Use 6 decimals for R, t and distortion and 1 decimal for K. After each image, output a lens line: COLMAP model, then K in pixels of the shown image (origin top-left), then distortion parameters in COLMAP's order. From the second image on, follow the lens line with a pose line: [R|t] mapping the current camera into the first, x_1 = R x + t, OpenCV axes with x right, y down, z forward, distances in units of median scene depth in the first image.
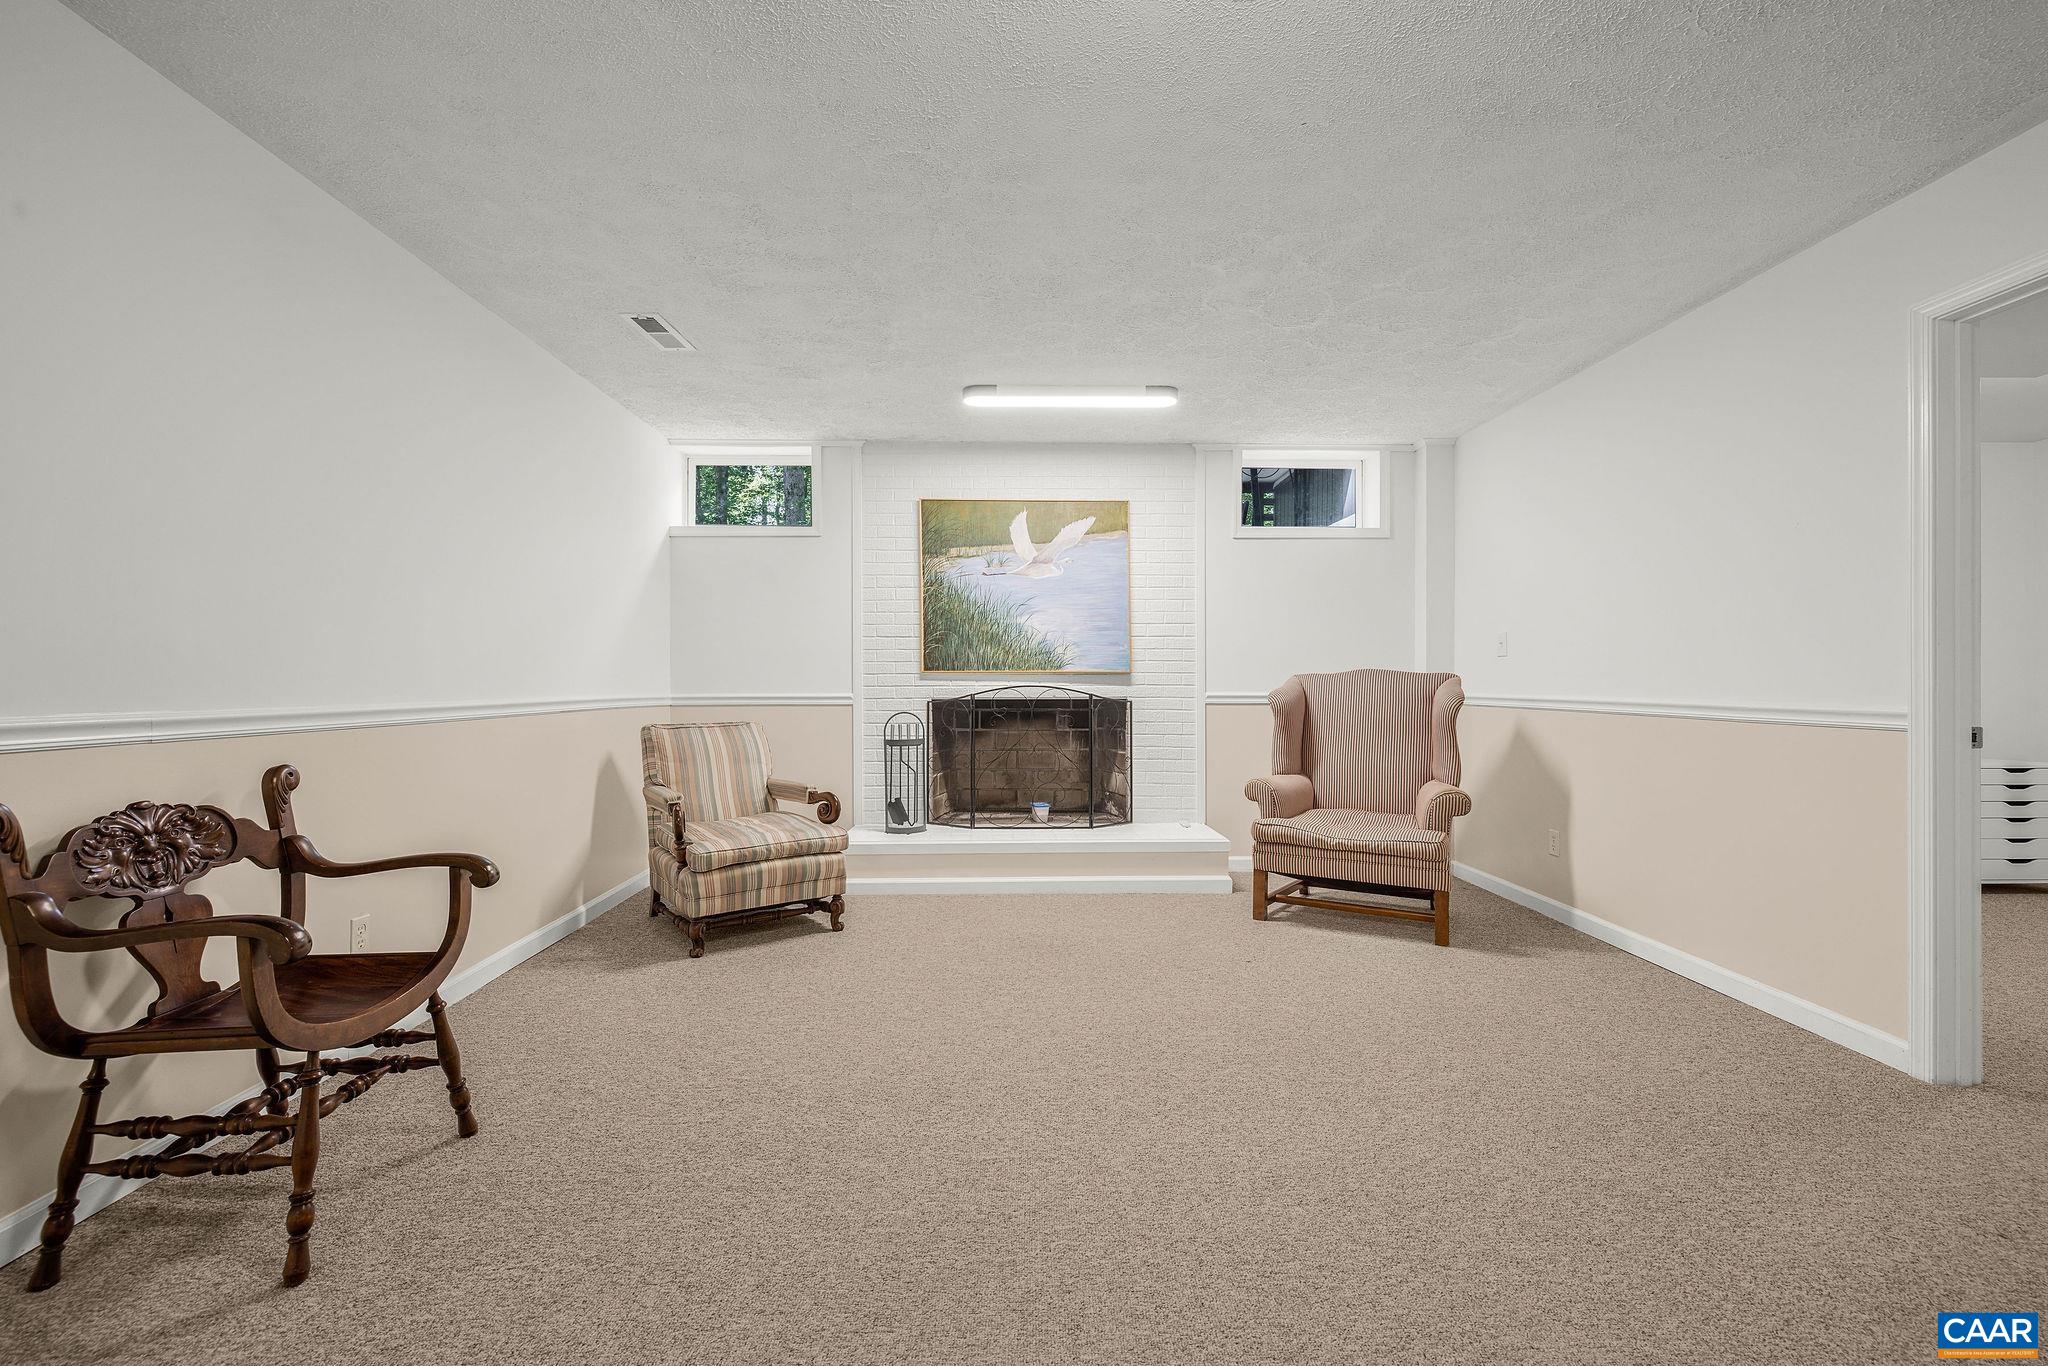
lens RADIAL K [[871.4, 0, 1023.4], [0, 871.4, 679.3], [0, 0, 1]] dist [0.001792, -0.000525]
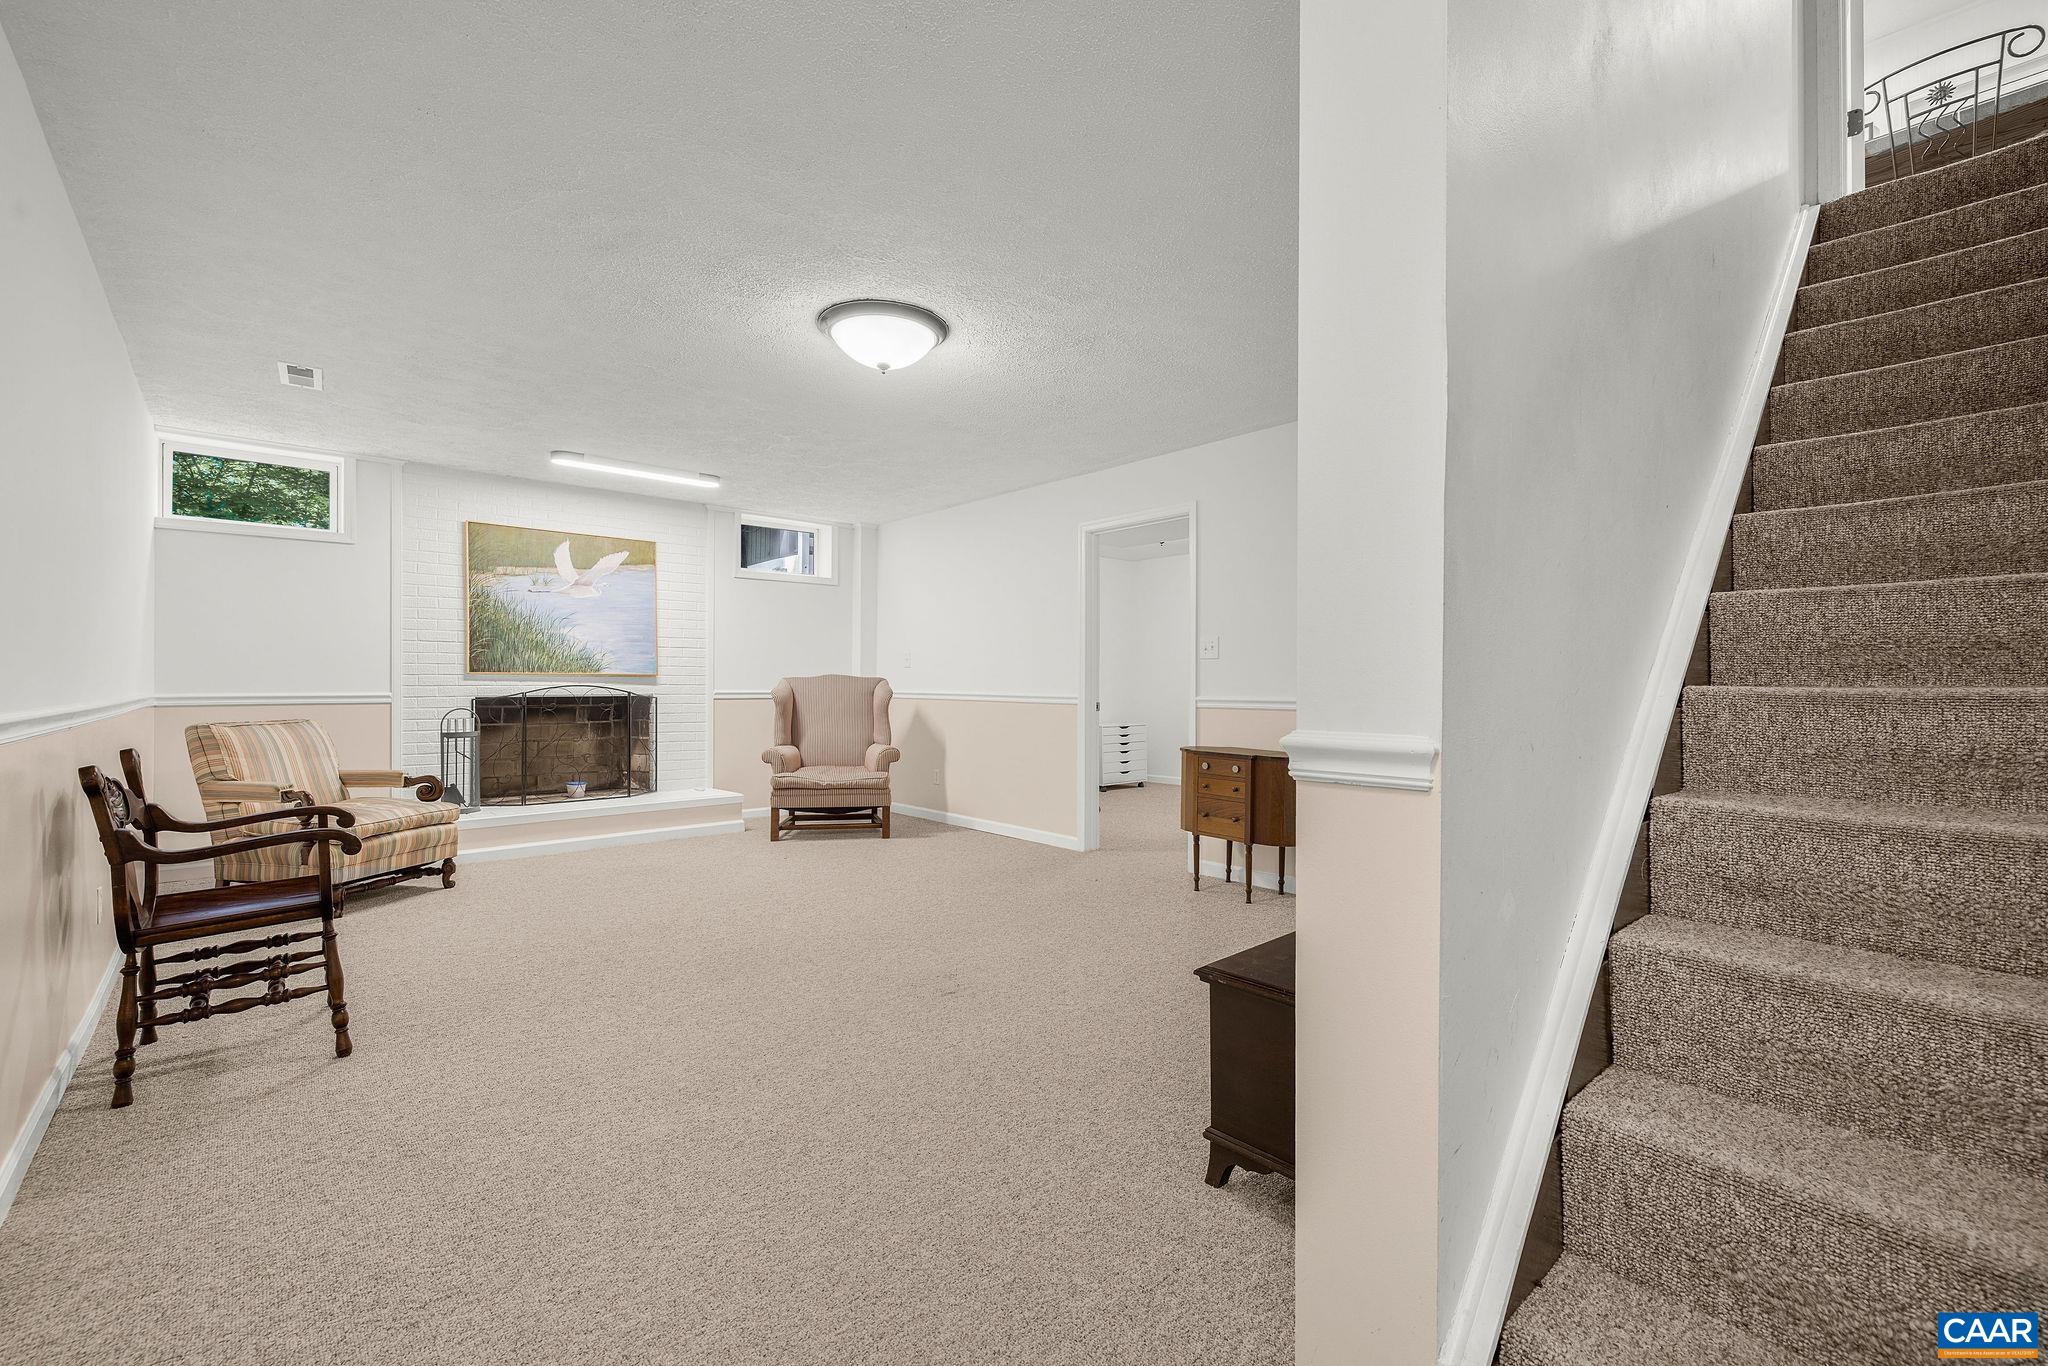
lens RADIAL K [[871.4, 0, 1022.4], [0, 871.4, 681.0], [0, 0, 1]] dist [0.001792, -0.000525]
pose [[0.763245, 0.003704, 0.646098, -0.341781], [-0.005333, 0.999986, 0.000566, -0.003237], [-0.646087, -0.003878, 0.763254, -0.384897]]
